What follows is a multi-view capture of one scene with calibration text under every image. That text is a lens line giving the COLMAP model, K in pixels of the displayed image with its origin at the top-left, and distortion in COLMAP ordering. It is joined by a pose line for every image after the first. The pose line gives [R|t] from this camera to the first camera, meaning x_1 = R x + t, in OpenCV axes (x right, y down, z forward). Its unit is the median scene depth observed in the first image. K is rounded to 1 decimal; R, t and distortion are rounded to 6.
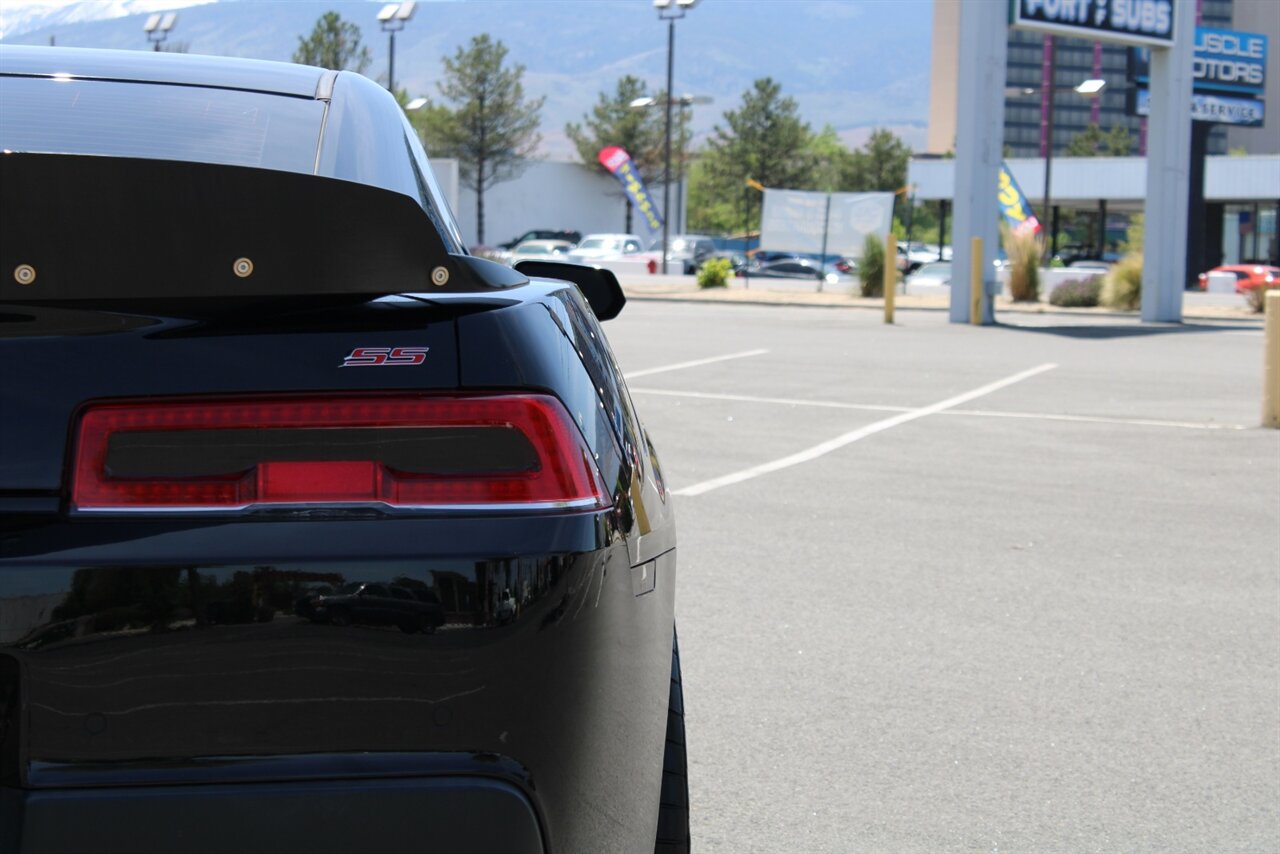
lens RADIAL K [[2790.0, 0, 640.0], [0, 2790.0, 427.0], [0, 0, 1]] dist [0.103023, -0.111017]
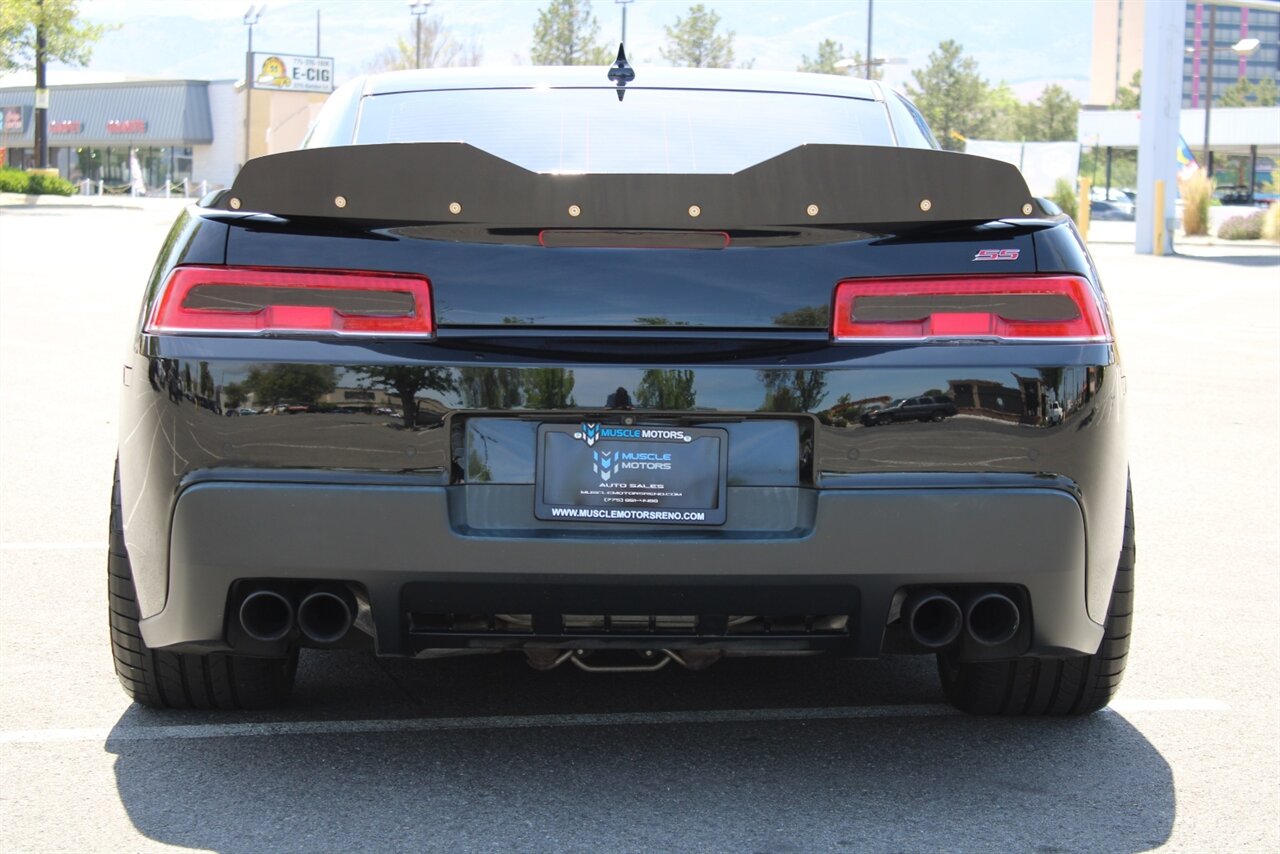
lens RADIAL K [[2790.0, 0, 640.0], [0, 2790.0, 427.0], [0, 0, 1]] dist [0.103023, -0.111017]
pose [[0.999425, -0.005781, -0.033425, -0.042860], [0.006434, 0.999790, 0.019470, 0.008013], [0.033305, -0.019674, 0.999252, -0.131122]]
